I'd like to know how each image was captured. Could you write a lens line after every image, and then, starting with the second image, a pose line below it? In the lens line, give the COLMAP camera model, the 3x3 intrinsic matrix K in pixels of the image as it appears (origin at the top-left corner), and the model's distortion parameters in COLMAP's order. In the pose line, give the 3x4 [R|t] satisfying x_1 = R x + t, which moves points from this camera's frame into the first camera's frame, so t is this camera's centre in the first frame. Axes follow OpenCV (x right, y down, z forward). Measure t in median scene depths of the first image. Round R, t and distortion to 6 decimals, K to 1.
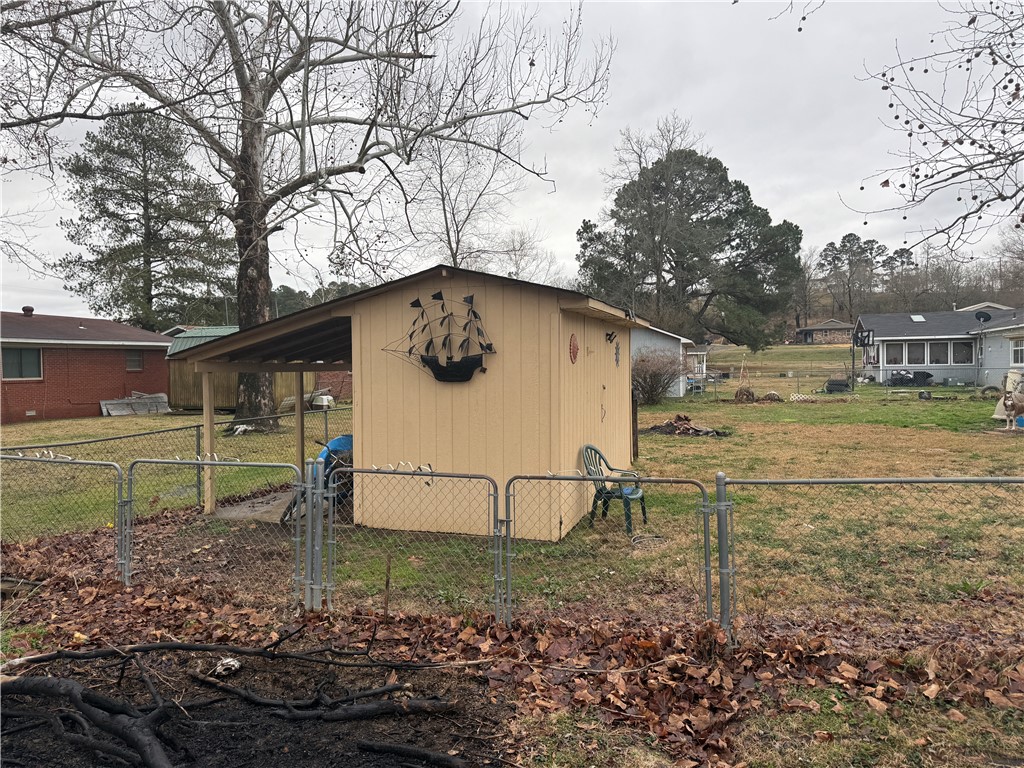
lens RADIAL K [[717.3, 0, 515.0], [0, 717.3, 386.1], [0, 0, 1]] dist [0.016561, -0.022395]
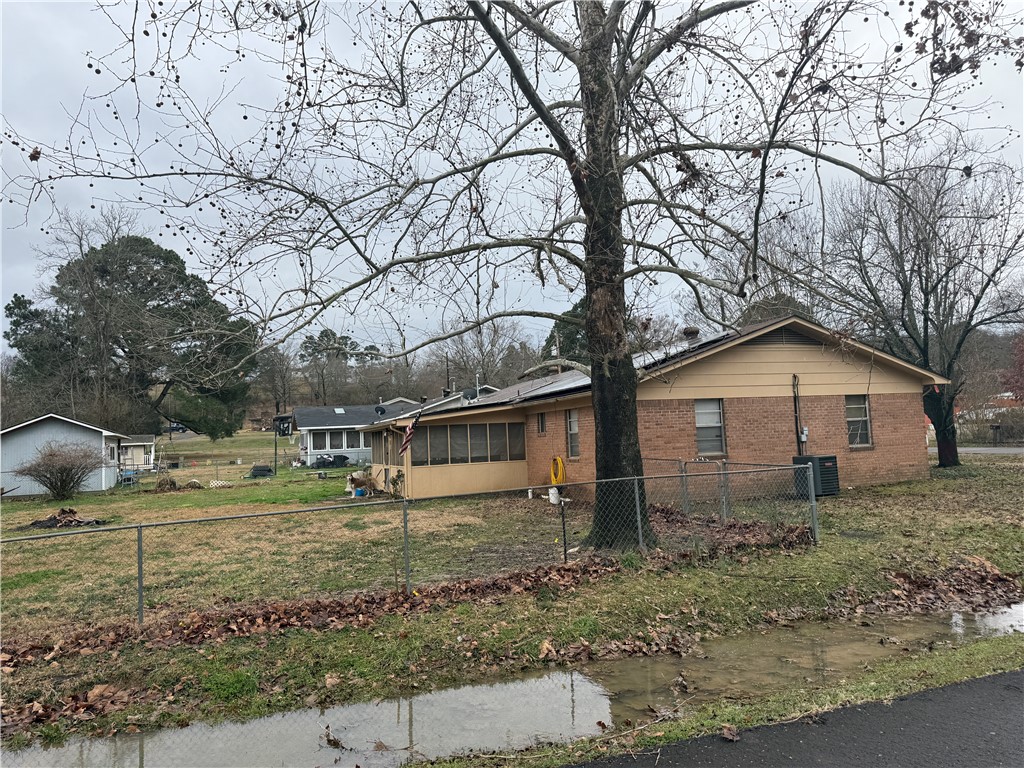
lens RADIAL K [[707.7, 0, 514.0], [0, 707.7, 381.4], [0, 0, 1]] dist [0.074326, -0.102871]
pose [[0.773106, 0.032735, 0.633431, 0.038367], [0.047489, 0.992877, -0.109272, 0.001053], [-0.632496, 0.114560, 0.766045, -0.128173]]
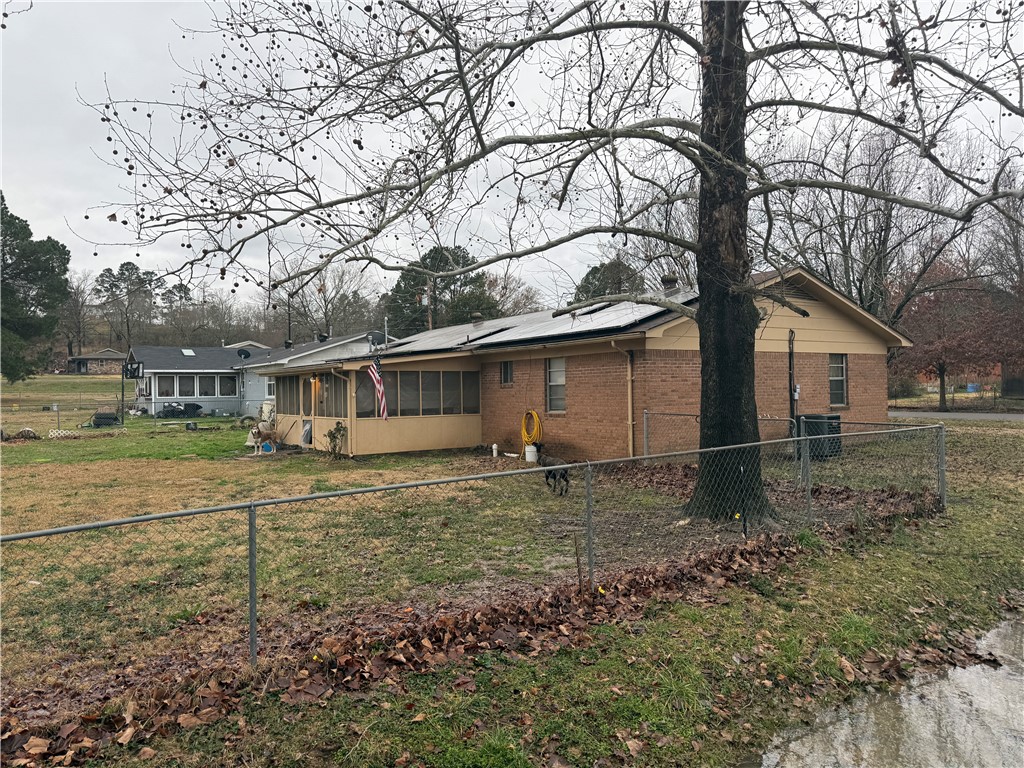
lens RADIAL K [[717.3, 0, 515.0], [0, 717.3, 386.1], [0, 0, 1]] dist [0.016561, -0.022395]
pose [[0.600149, 0.009702, 0.799830, 0.012374], [0.025190, 0.999201, -0.031021, -0.001260], [-0.799492, 0.038765, 0.599425, -0.004020]]
